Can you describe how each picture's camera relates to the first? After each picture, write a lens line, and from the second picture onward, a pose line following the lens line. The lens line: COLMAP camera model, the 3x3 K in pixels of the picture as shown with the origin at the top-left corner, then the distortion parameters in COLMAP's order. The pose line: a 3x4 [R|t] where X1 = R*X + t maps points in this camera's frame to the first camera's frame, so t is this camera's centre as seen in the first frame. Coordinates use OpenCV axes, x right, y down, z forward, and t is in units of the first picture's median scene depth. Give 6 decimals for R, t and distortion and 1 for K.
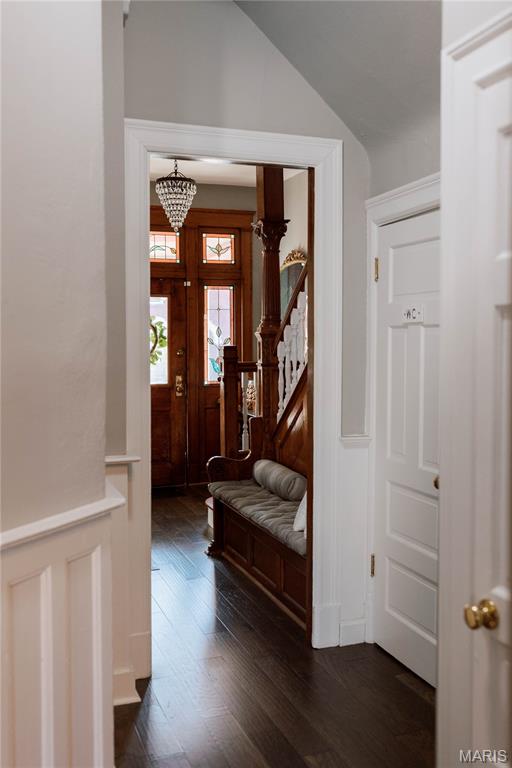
lens RADIAL K [[744.0, 0, 254.0], [0, 744.0, 384.1], [0, 0, 1]] dist [0.021249, -0.008046]
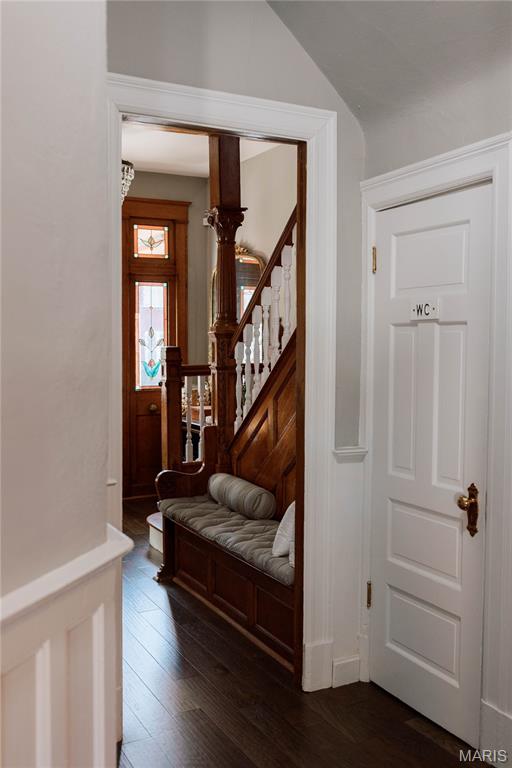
lens RADIAL K [[758.2, 0, 259.6], [0, 758.2, 385.5], [0, 0, 1]] dist [0.016618, 0.001999]
pose [[0.991223, -0.003948, 0.132141, -0.059030], [0.004365, 0.999986, -0.002870, -0.001833], [-0.132128, 0.003421, 0.991227, 0.081521]]
